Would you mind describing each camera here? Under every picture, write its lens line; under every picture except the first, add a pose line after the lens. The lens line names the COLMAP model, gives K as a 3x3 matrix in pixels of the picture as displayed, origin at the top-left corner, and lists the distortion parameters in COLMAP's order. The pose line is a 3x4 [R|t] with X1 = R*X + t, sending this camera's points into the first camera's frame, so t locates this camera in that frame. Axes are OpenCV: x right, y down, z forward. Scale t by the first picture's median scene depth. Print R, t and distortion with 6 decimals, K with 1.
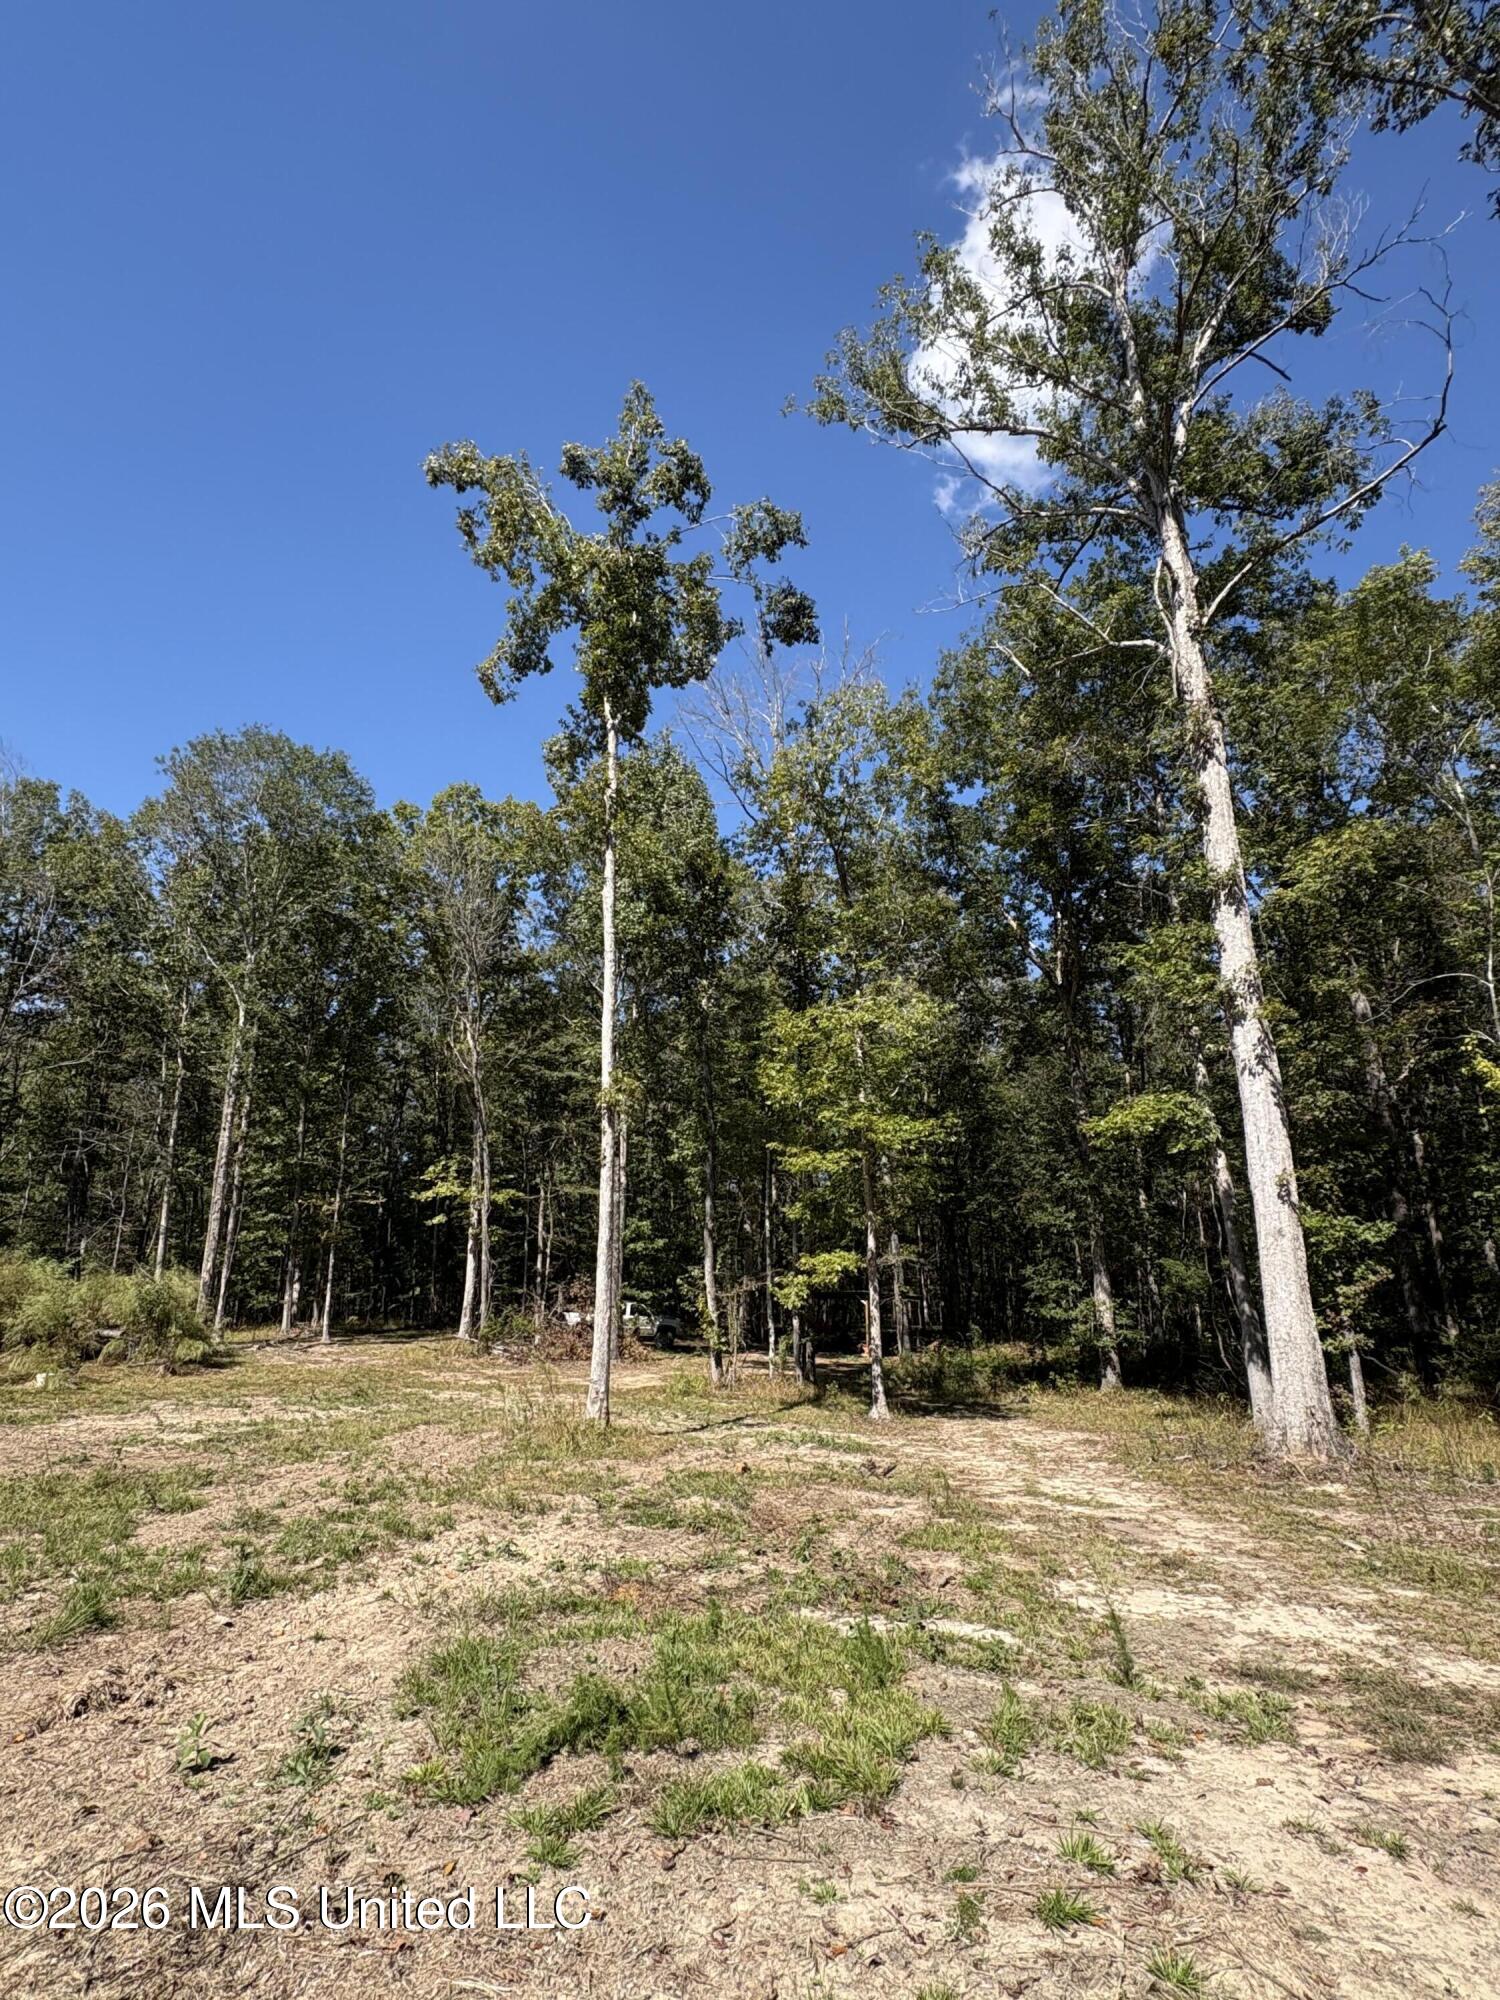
lens RADIAL K [[985.2, 0, 771.3], [0, 985.2, 990.7], [0, 0, 1]] dist [0.001139, -0.000114]
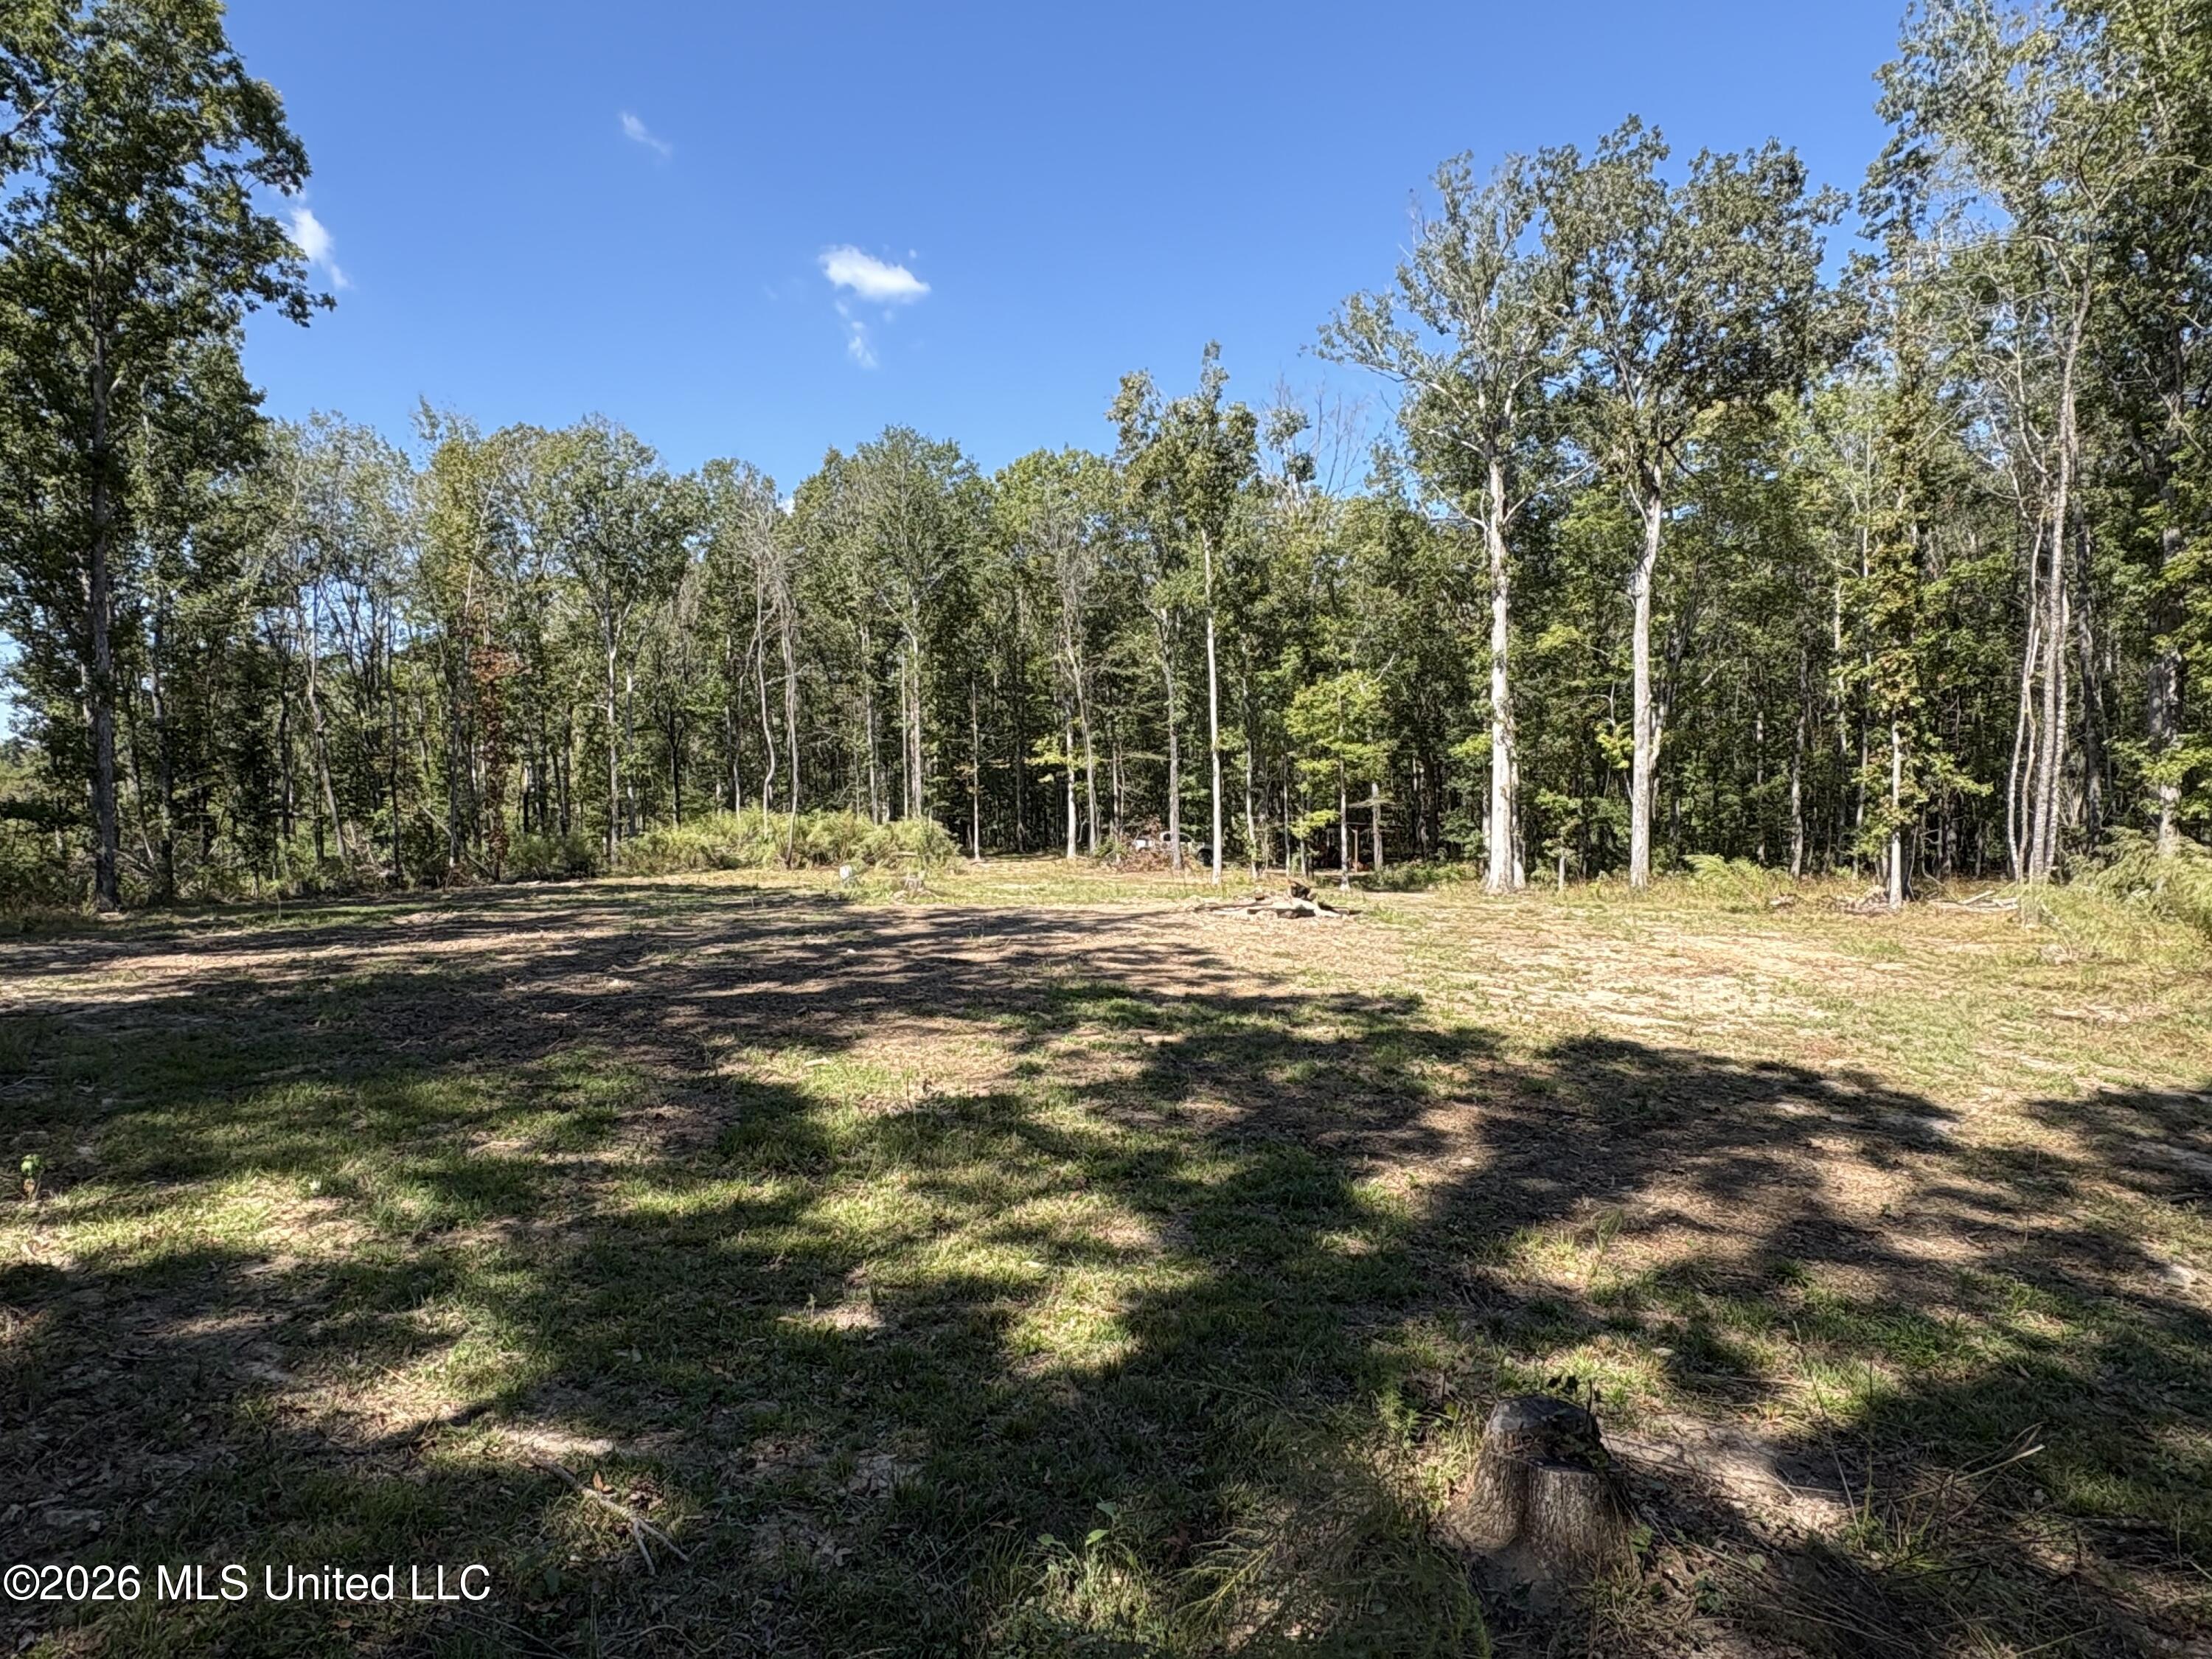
lens RADIAL K [[1361.5, 0, 1100.0], [0, 1361.5, 827.6], [0, 0, 1]] dist [-0.001105, 0.000008]
pose [[0.992452, -0.006872, -0.122441, -0.036039], [0.043738, 0.952602, 0.301058, -0.419915], [0.114568, -0.304141, 0.945713, -1.266511]]
